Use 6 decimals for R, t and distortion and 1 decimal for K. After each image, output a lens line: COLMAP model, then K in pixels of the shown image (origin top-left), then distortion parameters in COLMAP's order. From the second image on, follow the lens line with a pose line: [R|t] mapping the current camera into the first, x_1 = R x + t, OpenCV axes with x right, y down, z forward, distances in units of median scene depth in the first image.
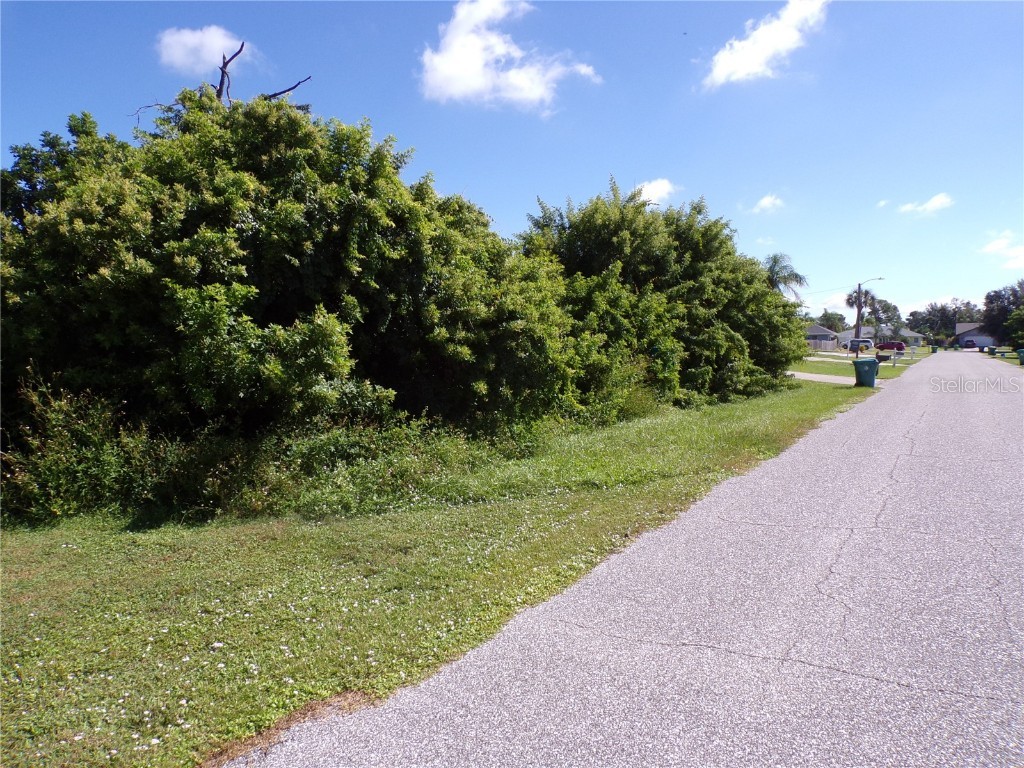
lens RADIAL K [[704.3, 0, 512.0], [0, 704.3, 384.0], [0, 0, 1]] dist [-0.032598, 0.057938]
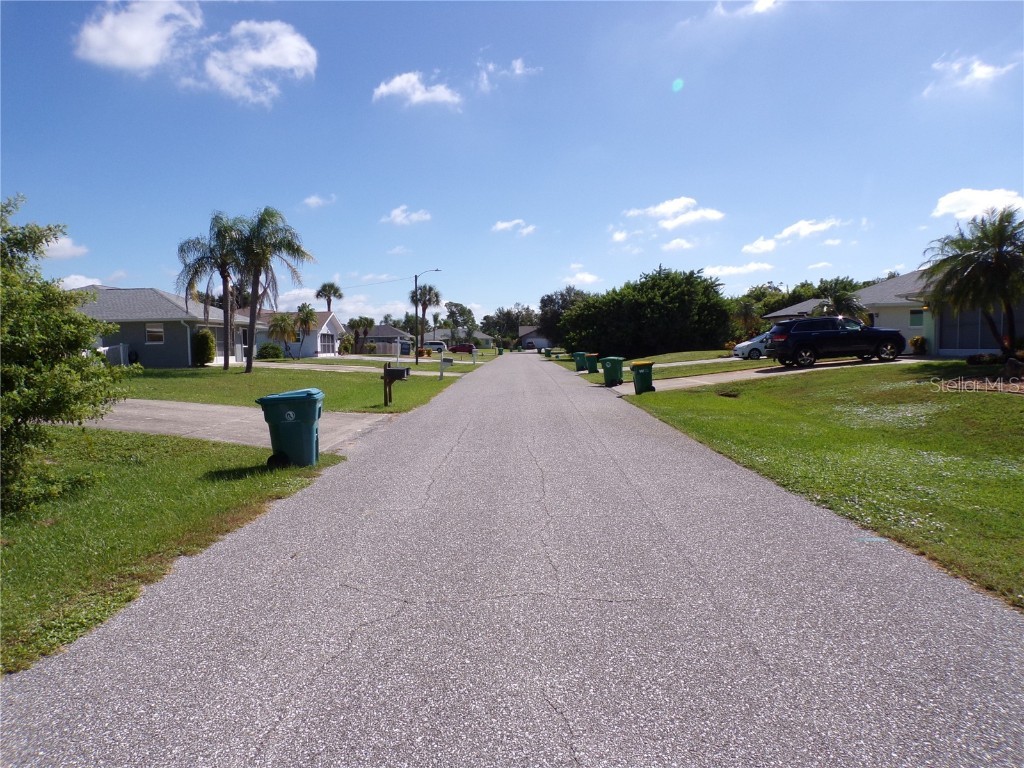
lens RADIAL K [[704.3, 0, 512.0], [0, 704.3, 384.0], [0, 0, 1]] dist [-0.032598, 0.057938]
pose [[0.852332, -0.036441, 0.521730, 0.249688], [0.039027, 0.999220, 0.006034, -0.022613], [-0.521543, 0.015219, 0.853089, 0.375465]]
